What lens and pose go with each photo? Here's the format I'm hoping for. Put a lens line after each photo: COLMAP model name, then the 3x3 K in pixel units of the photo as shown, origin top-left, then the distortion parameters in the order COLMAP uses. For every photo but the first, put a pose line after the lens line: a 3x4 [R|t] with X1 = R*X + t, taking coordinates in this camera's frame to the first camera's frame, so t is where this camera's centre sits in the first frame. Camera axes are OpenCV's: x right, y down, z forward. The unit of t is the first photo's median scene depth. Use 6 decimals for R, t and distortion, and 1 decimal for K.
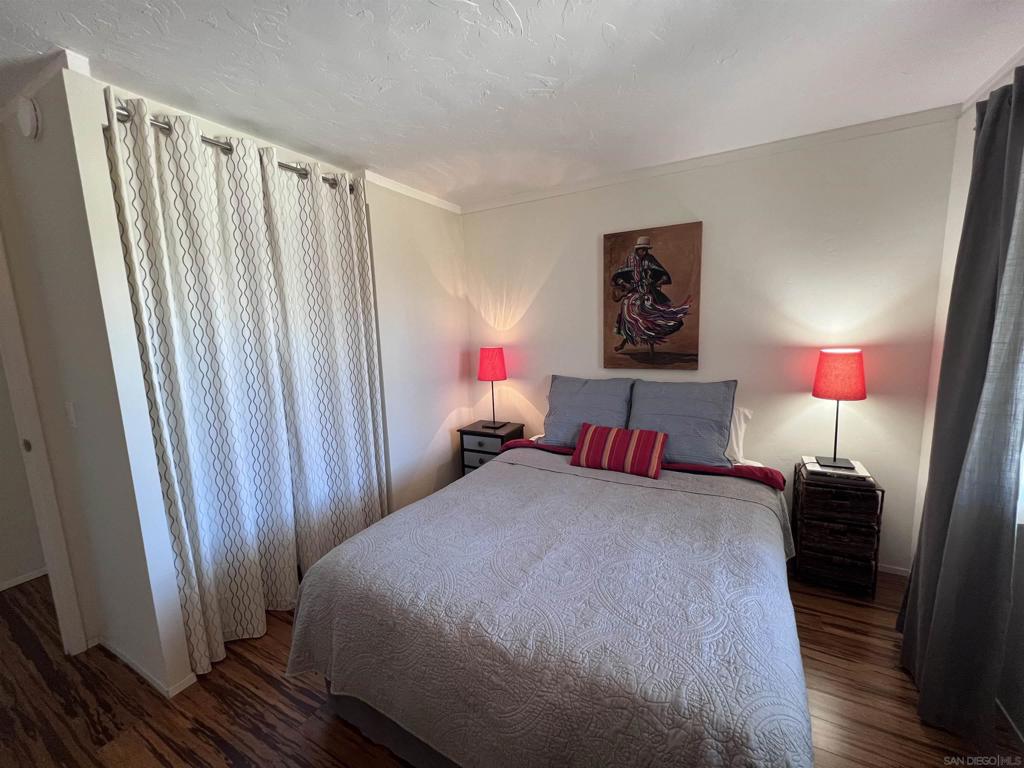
lens RADIAL K [[407.7, 0, 512.4], [0, 407.7, 382.7], [0, 0, 1]] dist [0.000340, -0.000220]
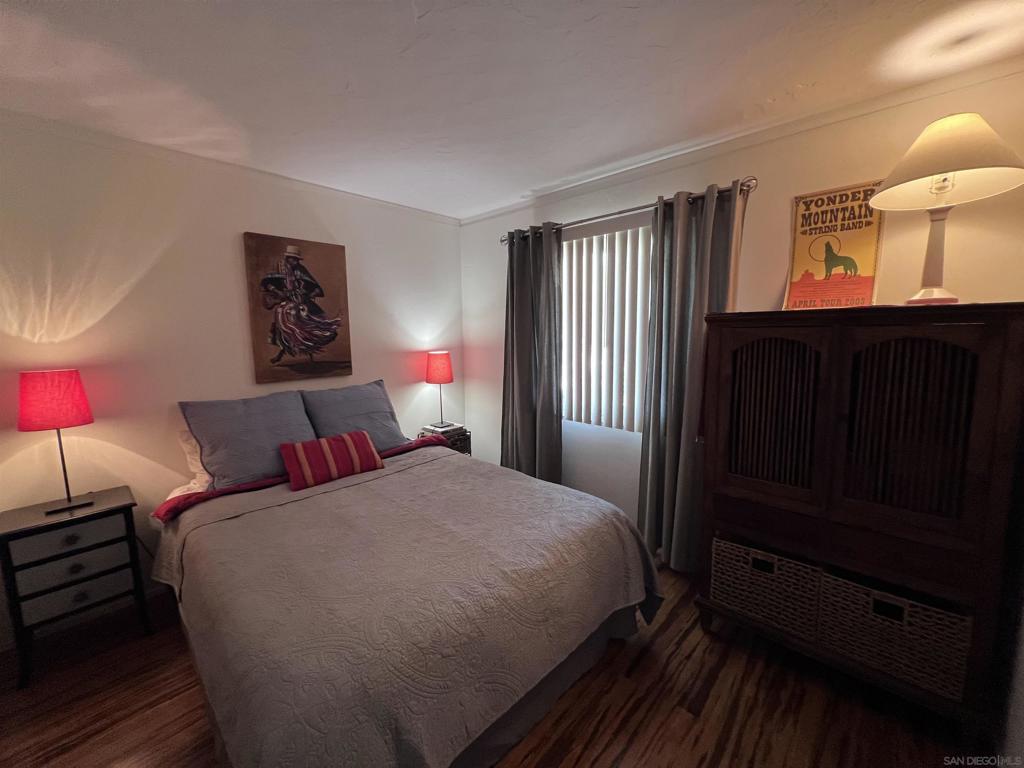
lens RADIAL K [[407.7, 0, 510.1], [0, 407.7, 381.4], [0, 0, 1]] dist [0.000340, -0.000220]
pose [[0.254173, -0.091362, 0.962834, -0.523969], [0.144582, 0.987931, 0.055576, -0.012462], [-0.956291, 0.125083, 0.264315, 0.274697]]
